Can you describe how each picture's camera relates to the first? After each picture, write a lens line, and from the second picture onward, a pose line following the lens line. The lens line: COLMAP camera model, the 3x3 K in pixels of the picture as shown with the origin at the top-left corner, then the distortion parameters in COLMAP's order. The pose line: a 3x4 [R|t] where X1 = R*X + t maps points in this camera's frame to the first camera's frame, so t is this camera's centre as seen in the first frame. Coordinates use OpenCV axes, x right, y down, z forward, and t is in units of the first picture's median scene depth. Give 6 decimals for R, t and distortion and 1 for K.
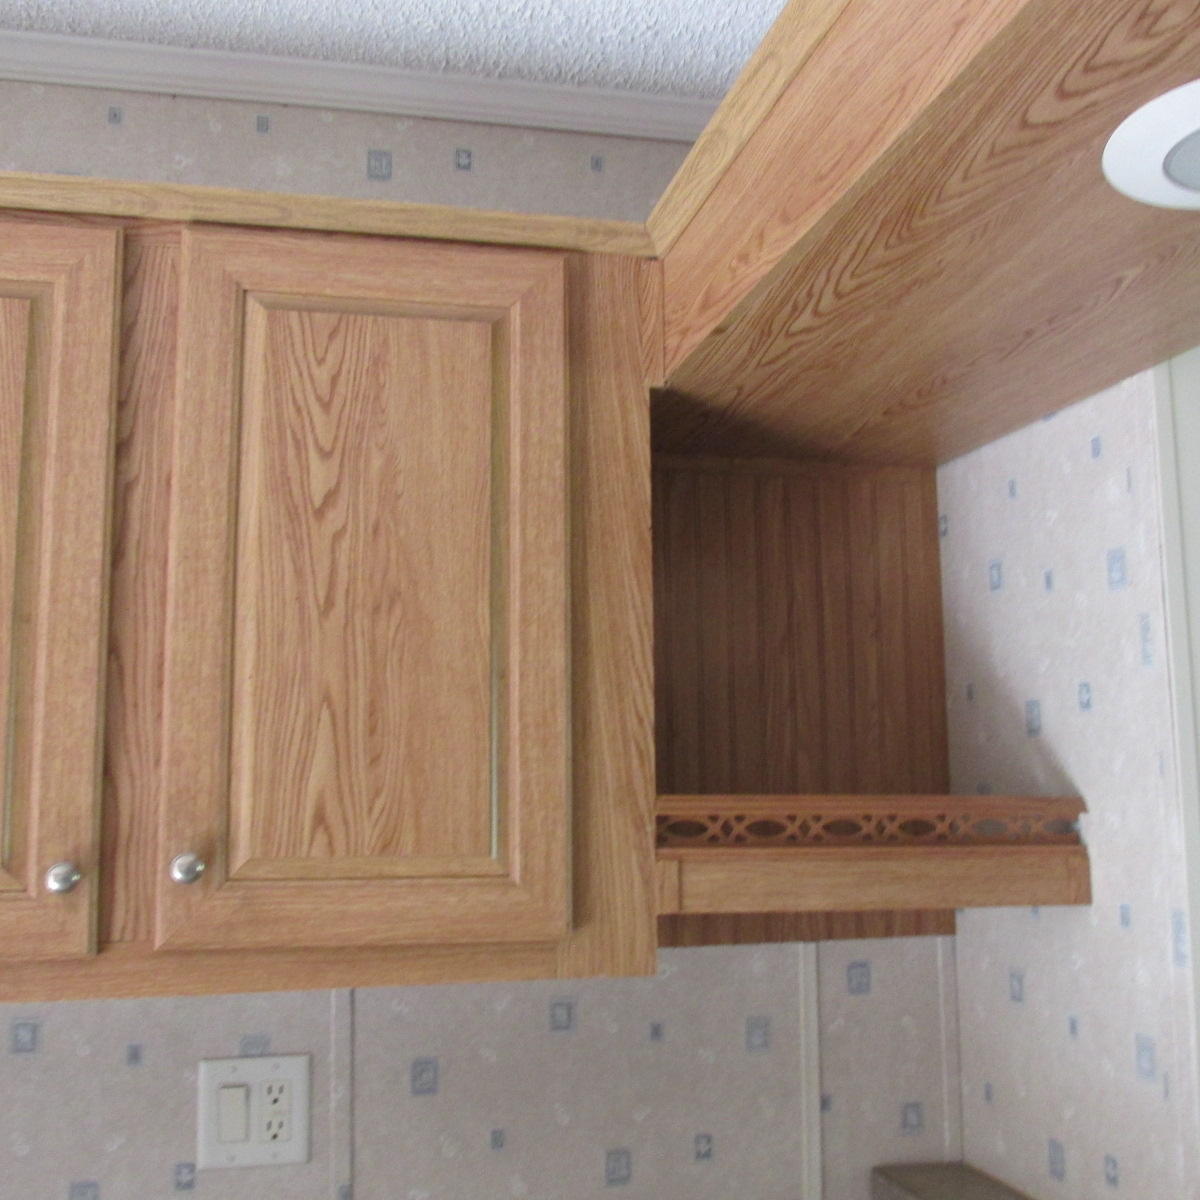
lens RADIAL K [[1334.9, 0, 586.5], [0, 1334.9, 596.2], [0, 0, 1]] dist [-0.030209, 0.000000]
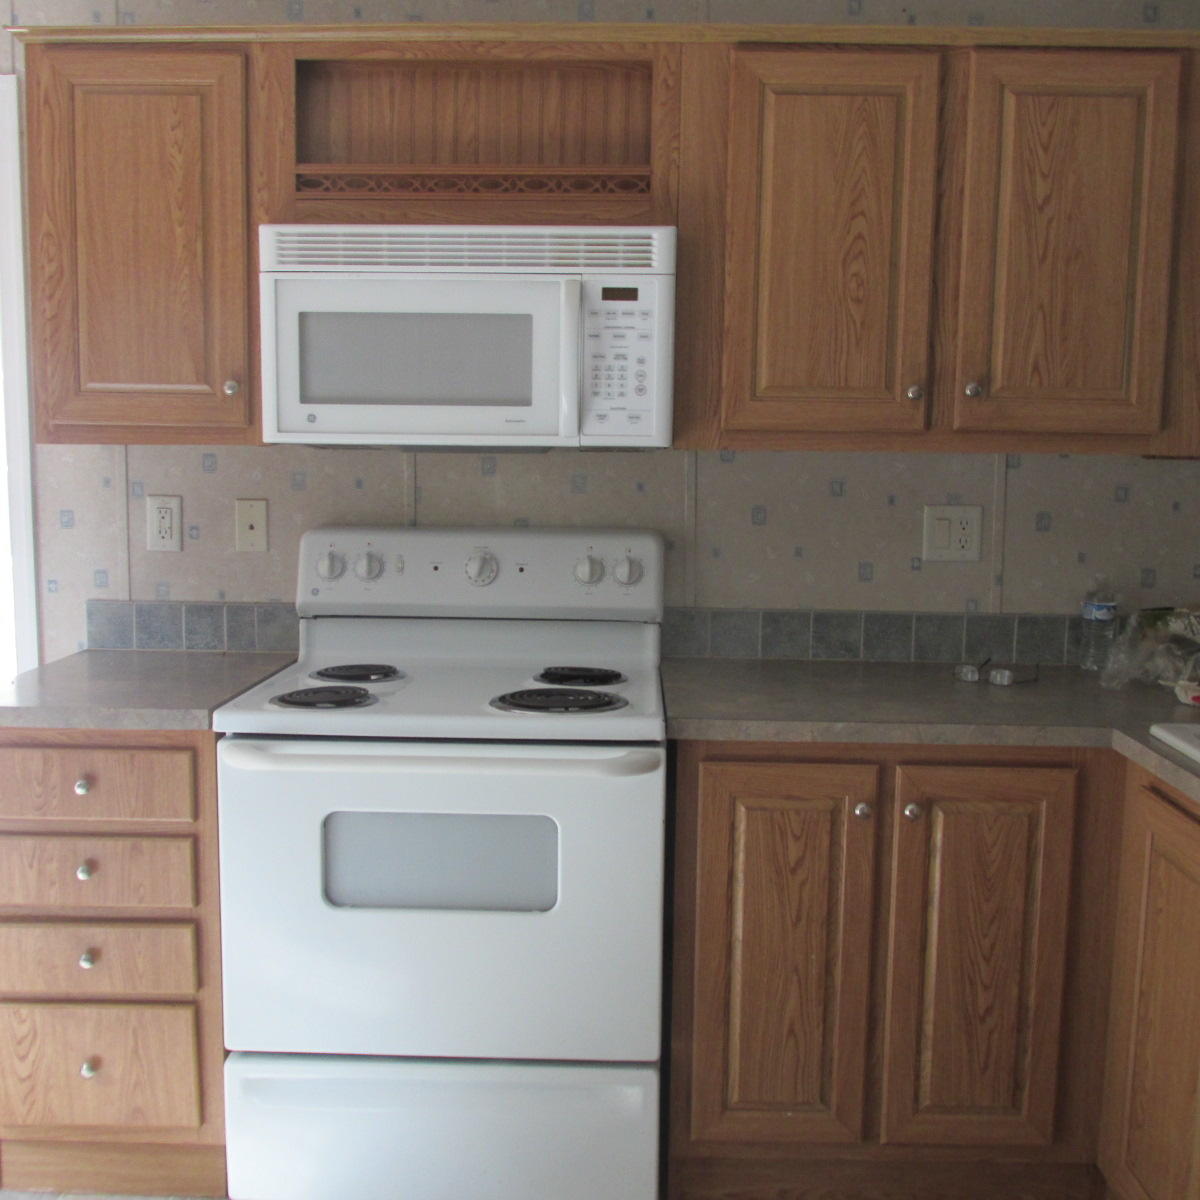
lens RADIAL K [[1334.9, 0, 595.5], [0, 1334.9, 598.1], [0, 0, 1]] dist [-0.030209, 0.000000]
pose [[0.969779, 0.053317, -0.238089, -0.337273], [0.010881, 0.965410, 0.260511, -0.025950], [0.243743, -0.255228, 0.935654, -1.082467]]
